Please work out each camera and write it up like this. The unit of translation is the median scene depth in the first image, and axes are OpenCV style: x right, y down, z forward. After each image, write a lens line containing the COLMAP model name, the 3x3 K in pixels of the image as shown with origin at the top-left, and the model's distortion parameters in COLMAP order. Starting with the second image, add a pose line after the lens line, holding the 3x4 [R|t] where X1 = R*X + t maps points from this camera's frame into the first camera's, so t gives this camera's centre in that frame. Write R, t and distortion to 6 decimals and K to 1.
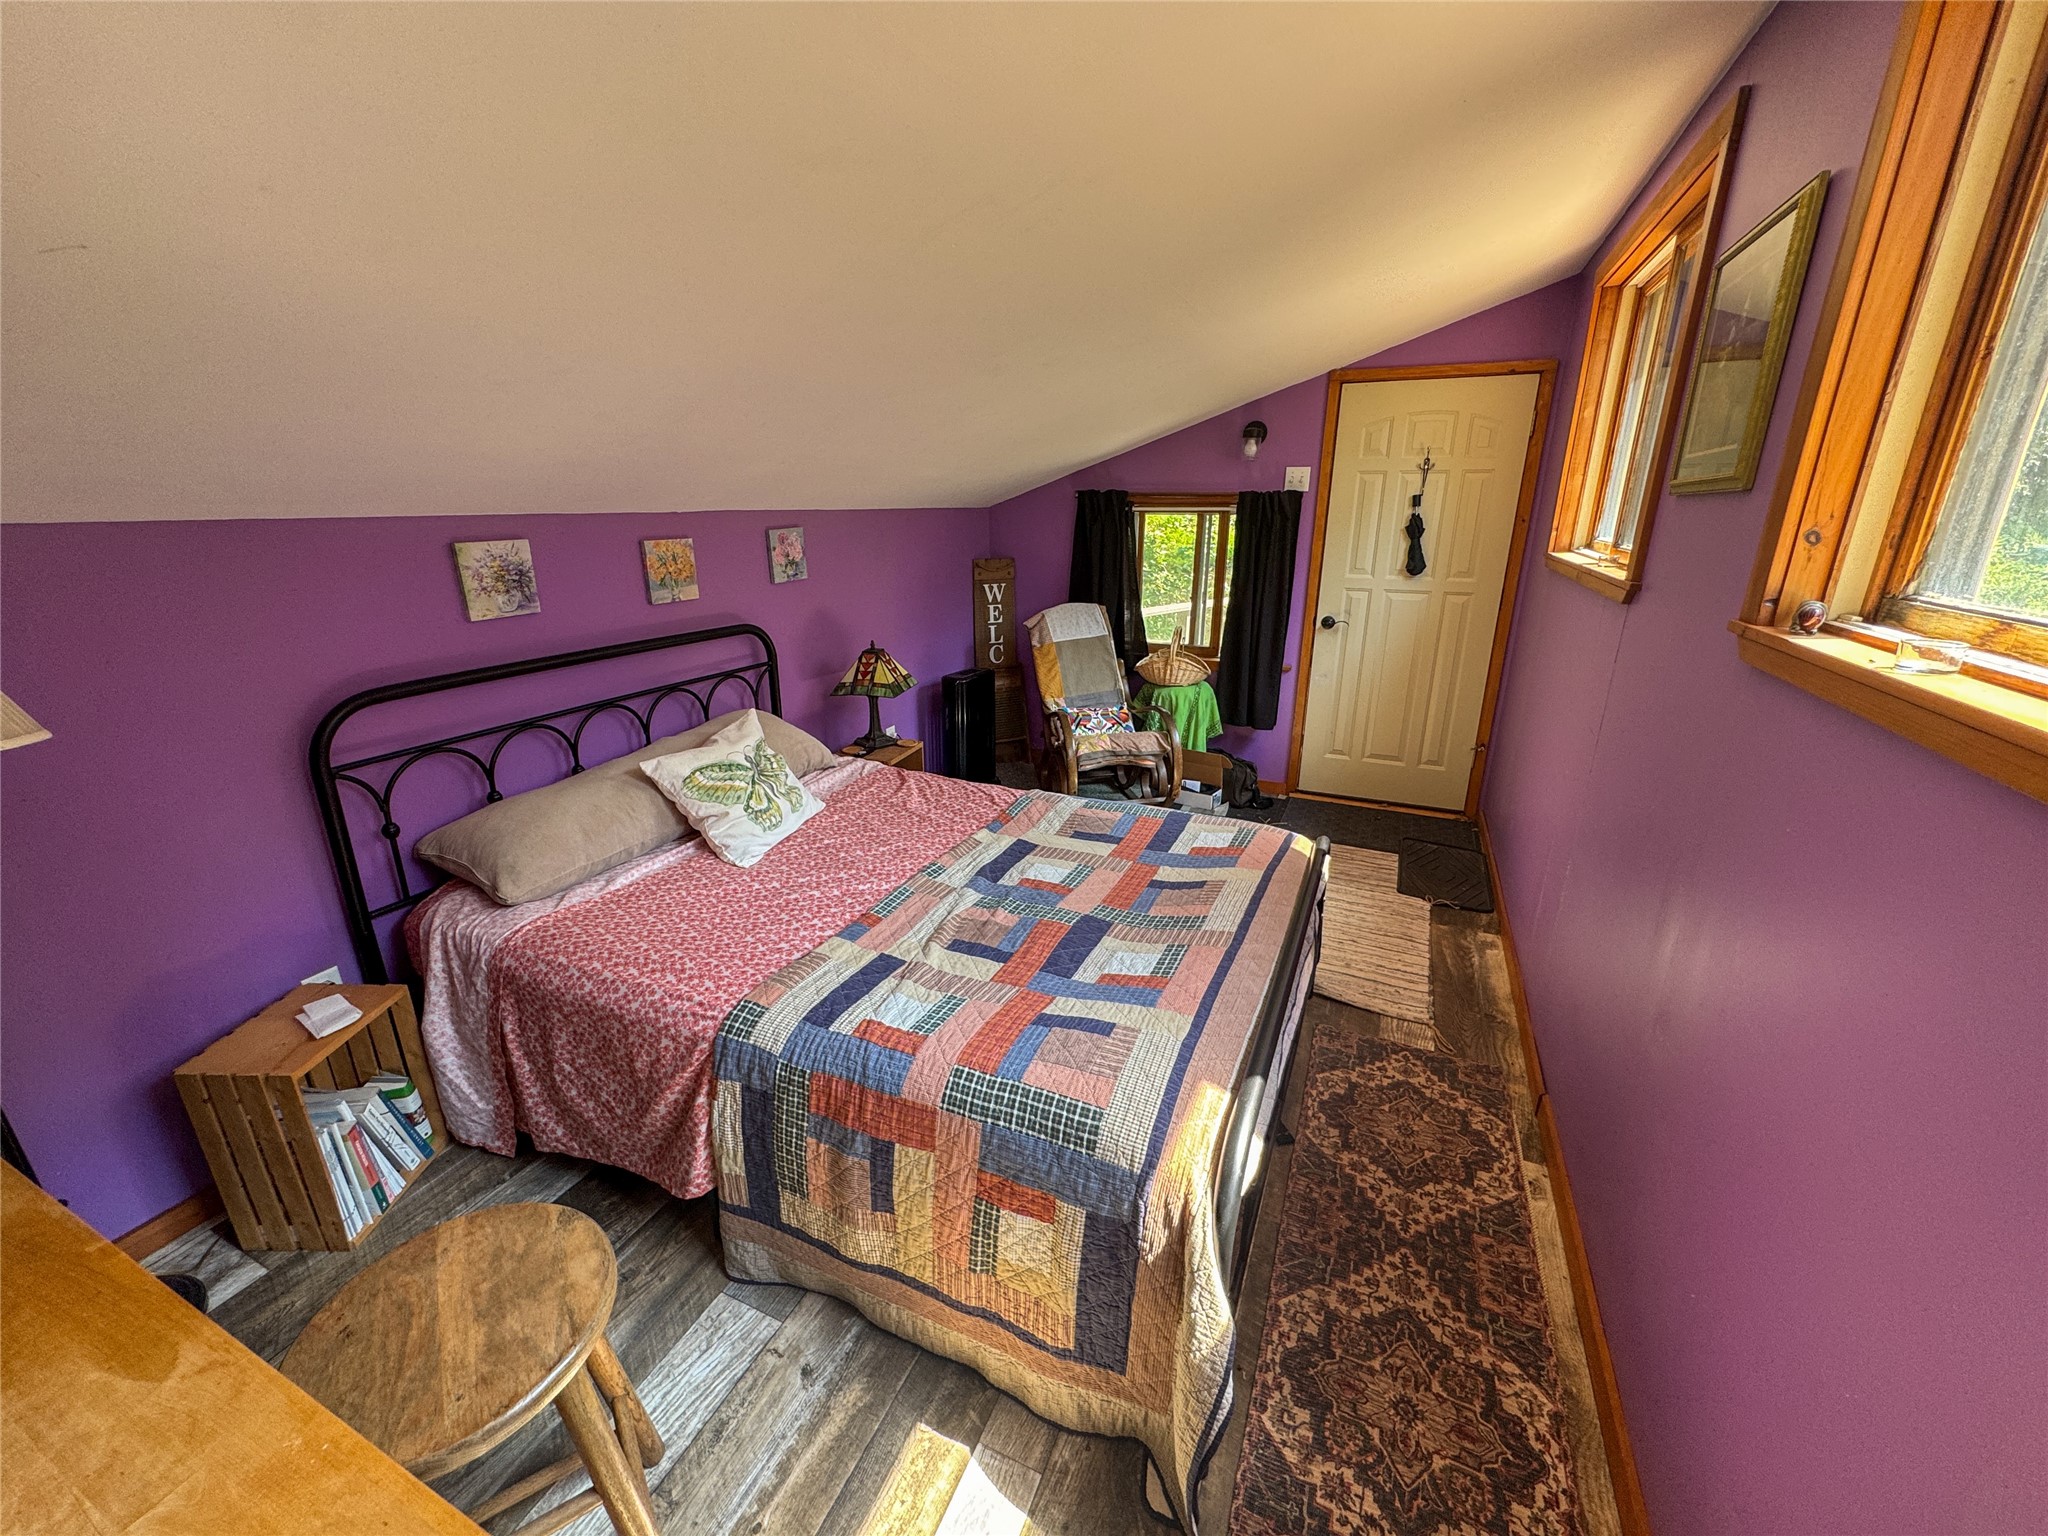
lens RADIAL K [[825.7, 0, 1025.6], [0, 825.7, 771.0], [0, 0, 1]] dist [-0.000675, -0.000293]
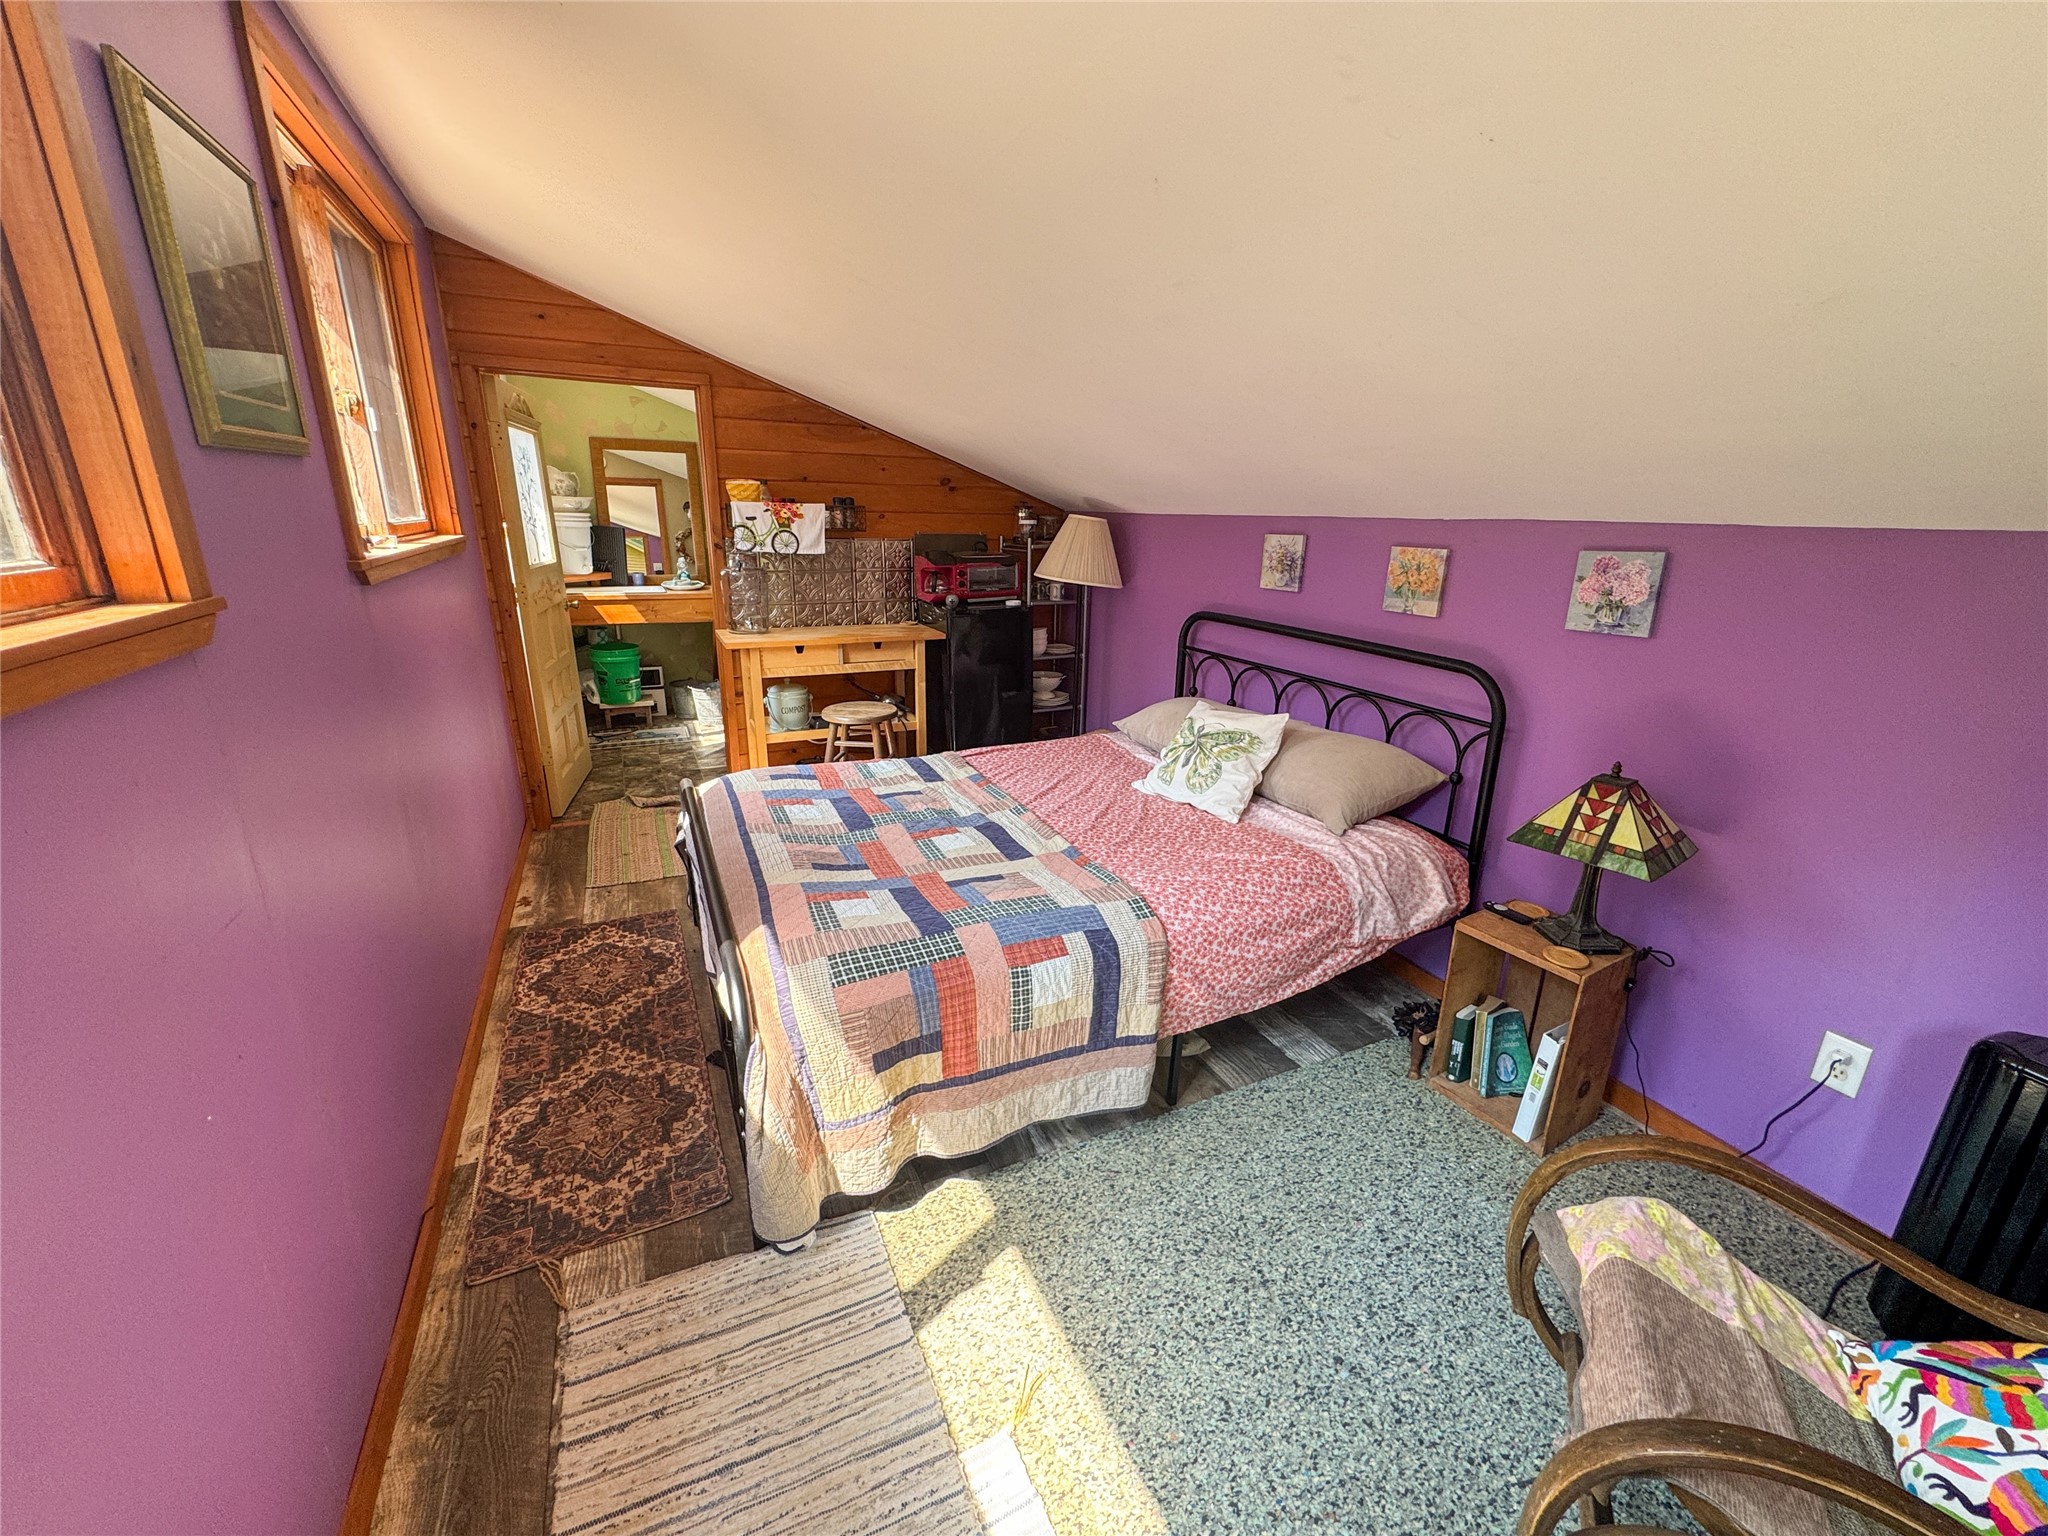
lens RADIAL K [[825.7, 0, 1023.1], [0, 825.7, 767.7], [0, 0, 1]] dist [-0.000675, -0.000293]
pose [[-0.648555, 0.208915, -0.731937, 0.727234], [-0.260387, 0.842687, 0.471250, -0.481963], [0.715245, 0.496219, -0.492130, 1.543475]]
